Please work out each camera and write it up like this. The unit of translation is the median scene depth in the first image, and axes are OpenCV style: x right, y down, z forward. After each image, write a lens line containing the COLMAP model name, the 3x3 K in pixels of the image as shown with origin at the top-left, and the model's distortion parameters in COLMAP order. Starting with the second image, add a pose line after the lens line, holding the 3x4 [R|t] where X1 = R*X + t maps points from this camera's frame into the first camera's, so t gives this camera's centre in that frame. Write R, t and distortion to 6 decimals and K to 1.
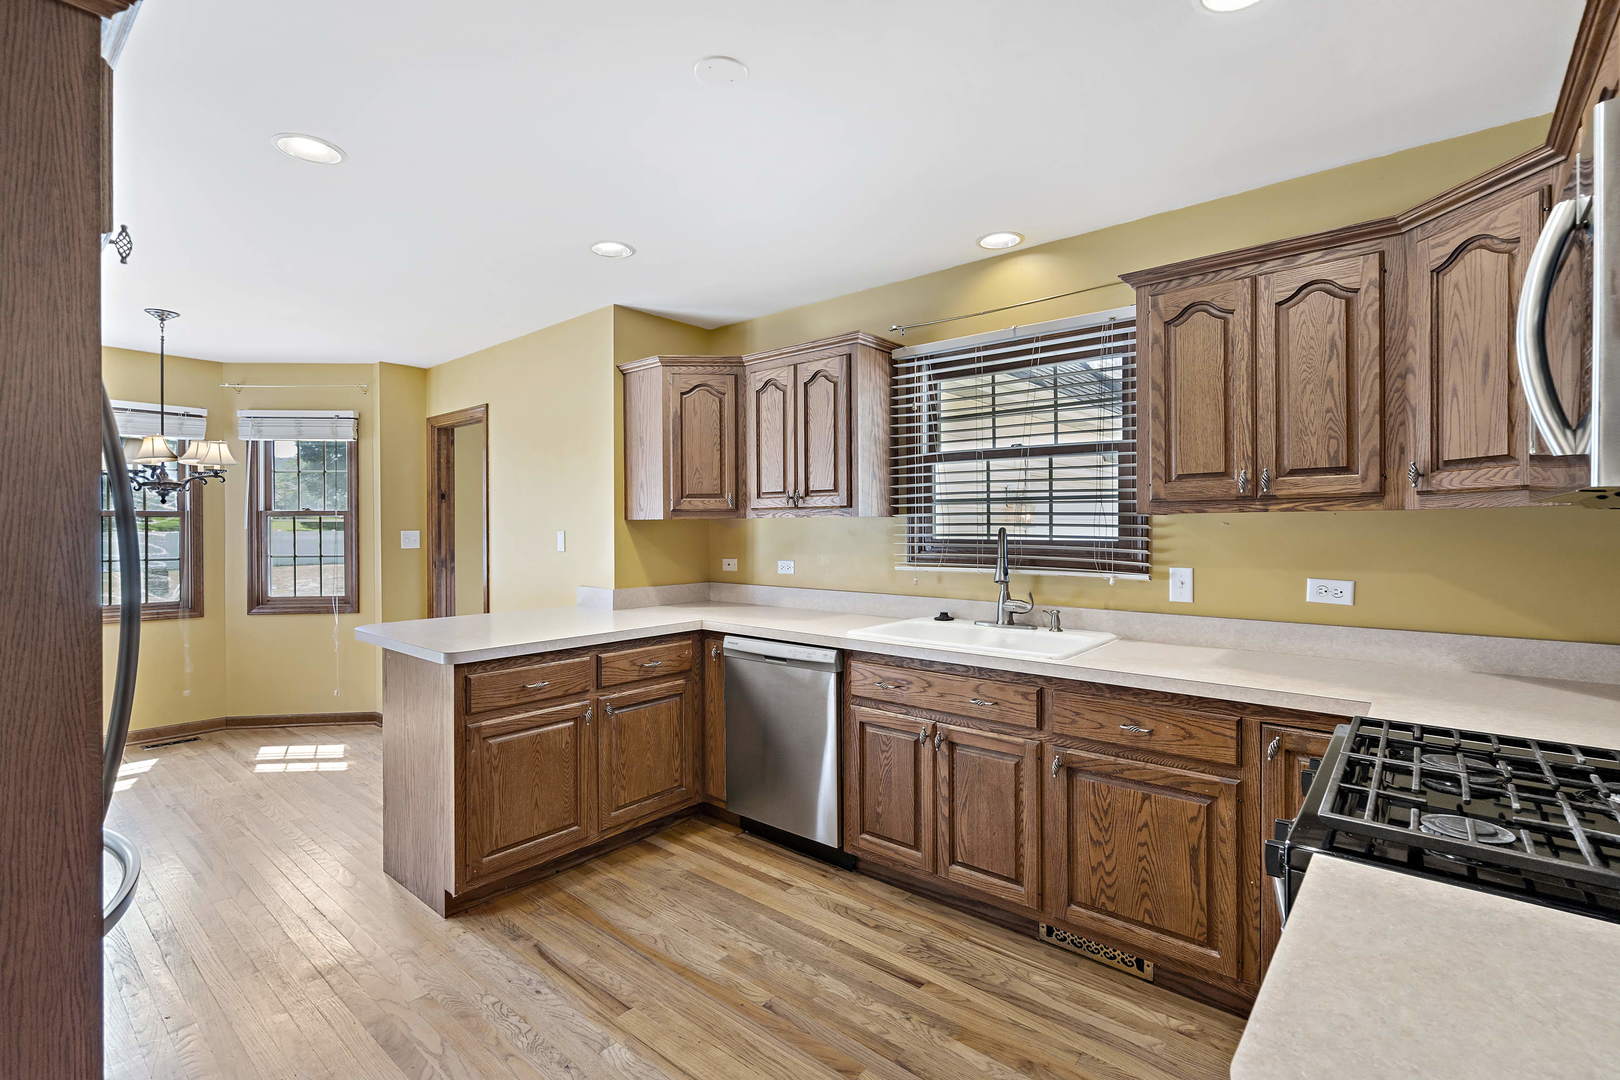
lens RADIAL K [[742.2, 0, 812.6], [0, 742.2, 528.1], [0, 0, 1]] dist [-0.001658, 0.000011]
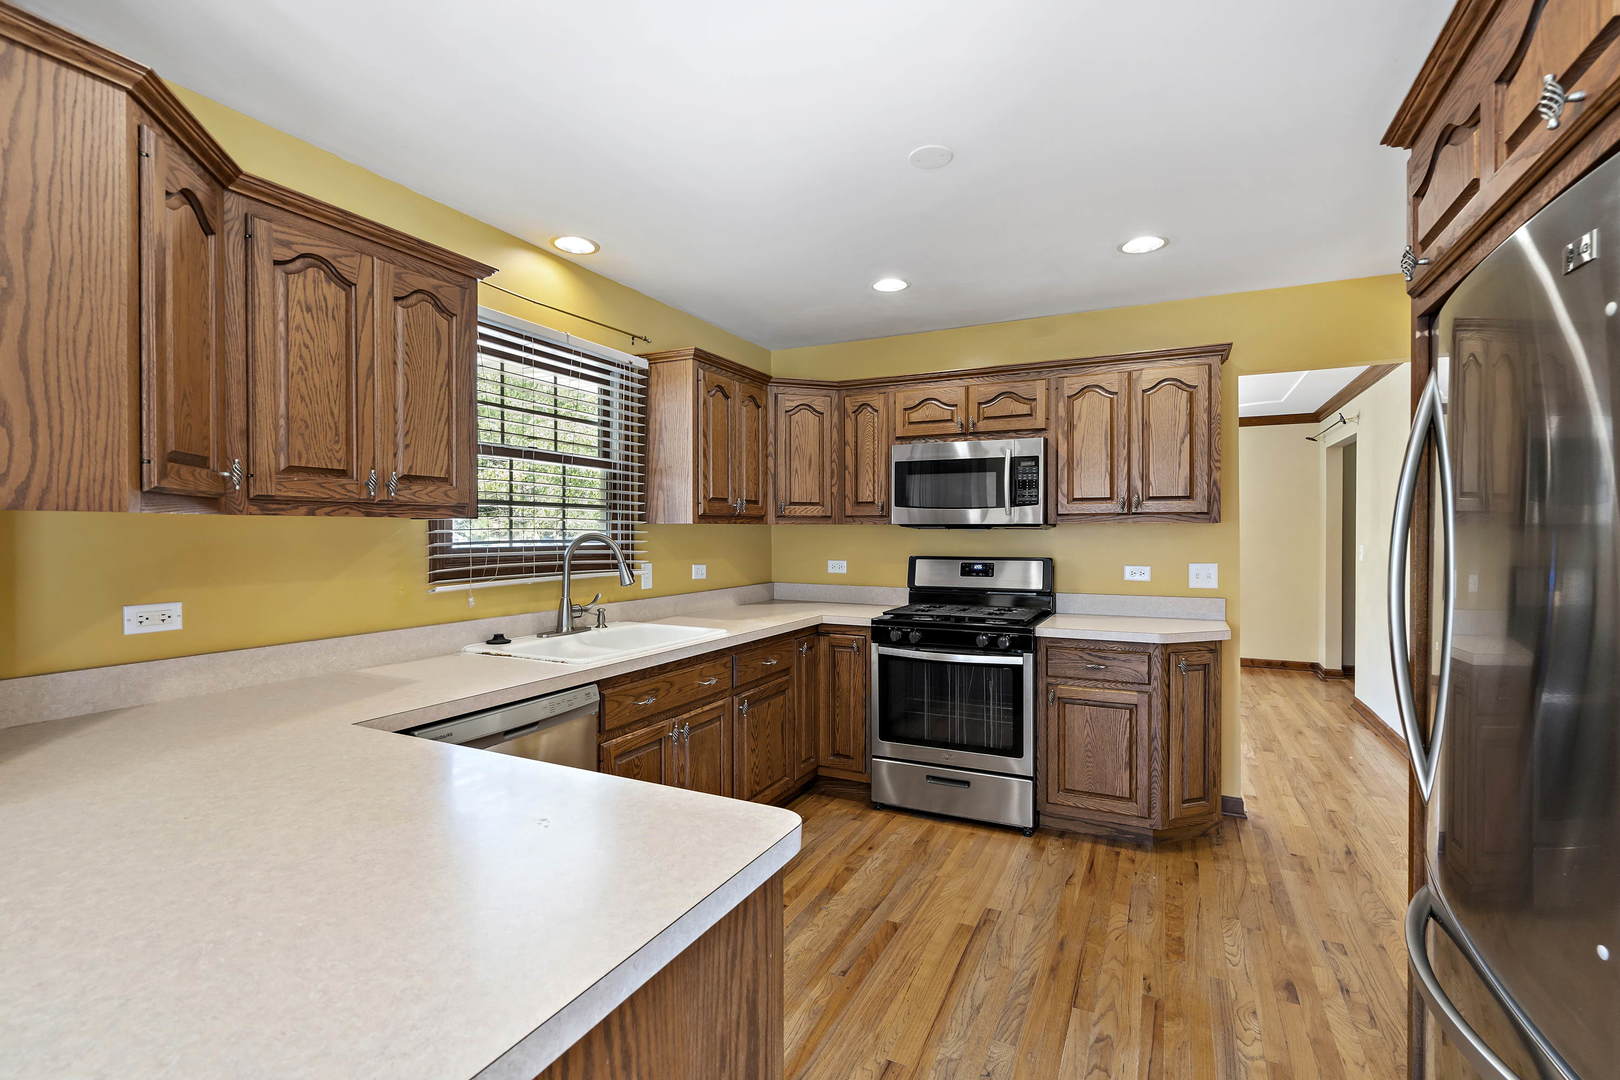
lens RADIAL K [[742.2, 0, 812.5], [0, 742.2, 538.2], [0, 0, 1]] dist [-0.001658, 0.000011]
pose [[-0.249321, -0.006125, 0.968401, -0.873043], [0.003039, 0.999970, 0.007107, -0.000440], [-0.968416, 0.004715, -0.249295, 1.042547]]
